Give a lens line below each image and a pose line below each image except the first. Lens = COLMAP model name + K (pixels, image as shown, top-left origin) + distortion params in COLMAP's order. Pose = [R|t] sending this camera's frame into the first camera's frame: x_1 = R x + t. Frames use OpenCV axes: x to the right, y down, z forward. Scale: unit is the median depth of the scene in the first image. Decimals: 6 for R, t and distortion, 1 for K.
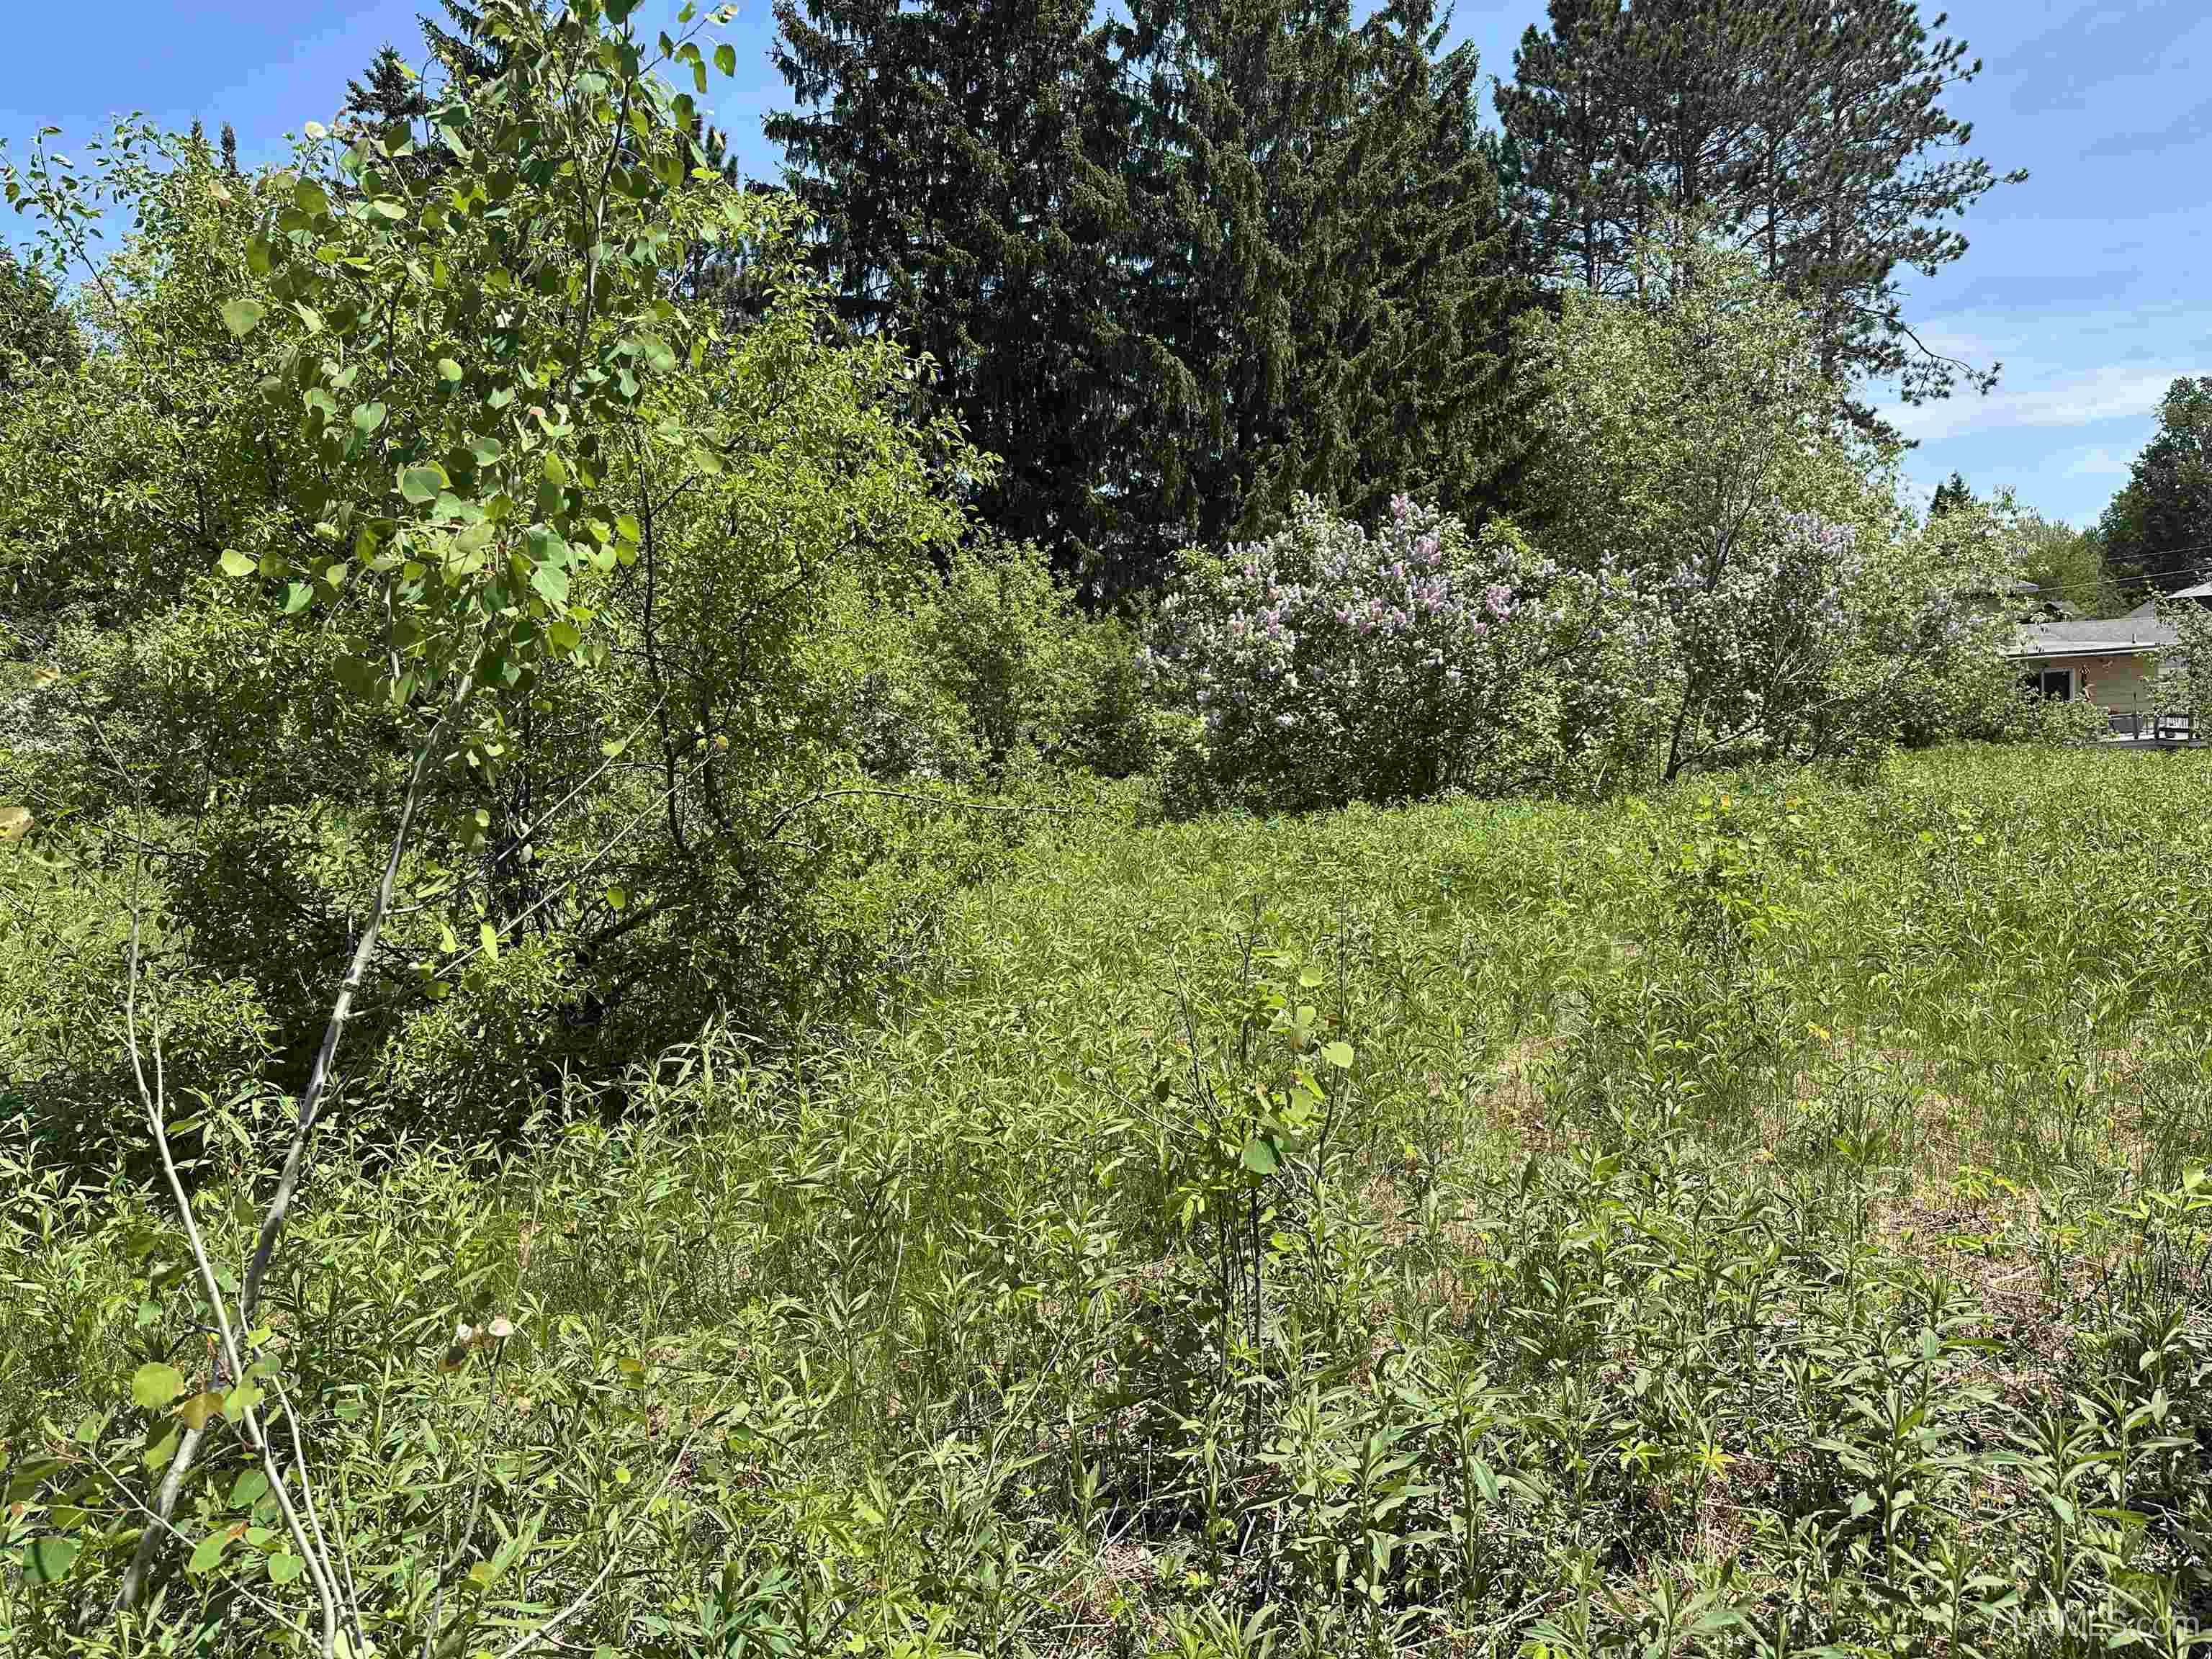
lens RADIAL K [[1551.9, 0, 1111.0], [0, 1551.9, 819.5], [0, 0, 1]] dist [0.003187, 0.001393]
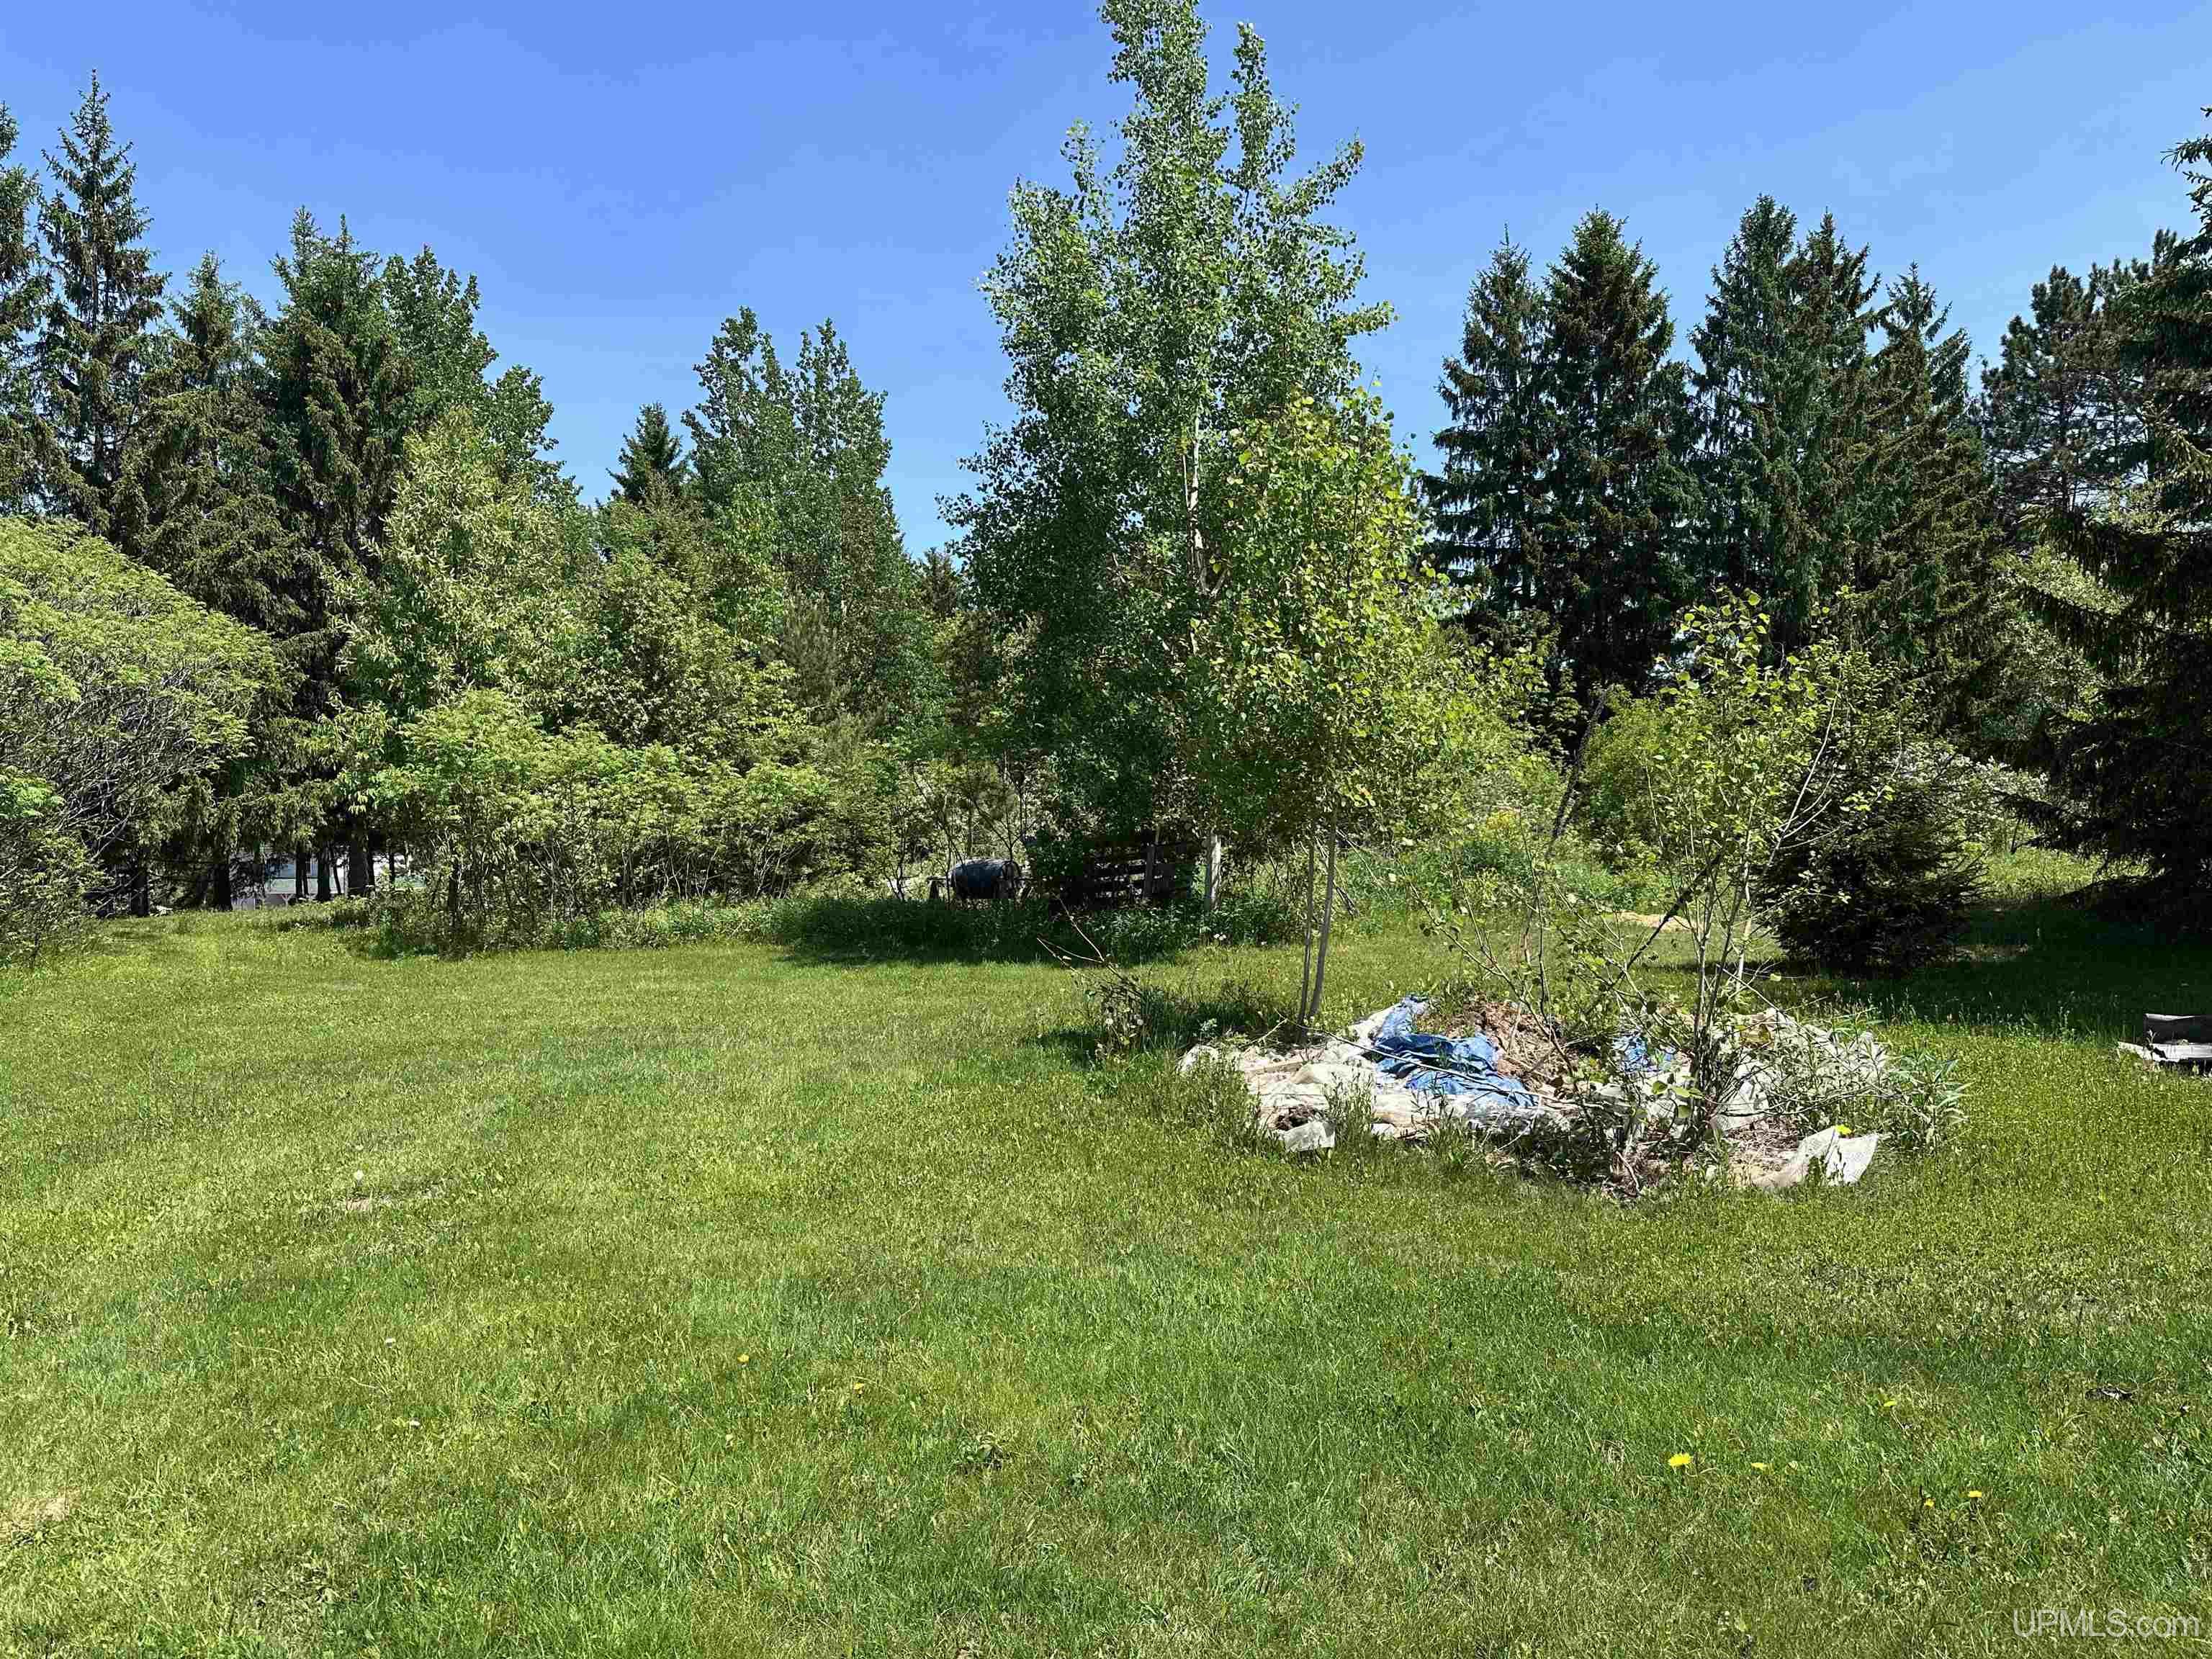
lens RADIAL K [[1551.9, 0, 1105.0], [0, 1551.9, 851.4], [0, 0, 1]] dist [0.003187, 0.001393]
pose [[0.958415, 0.029768, -0.283821, -0.088968], [-0.047475, 0.997318, -0.055711, 0.049498], [0.281401, 0.066869, 0.957257, -0.490815]]
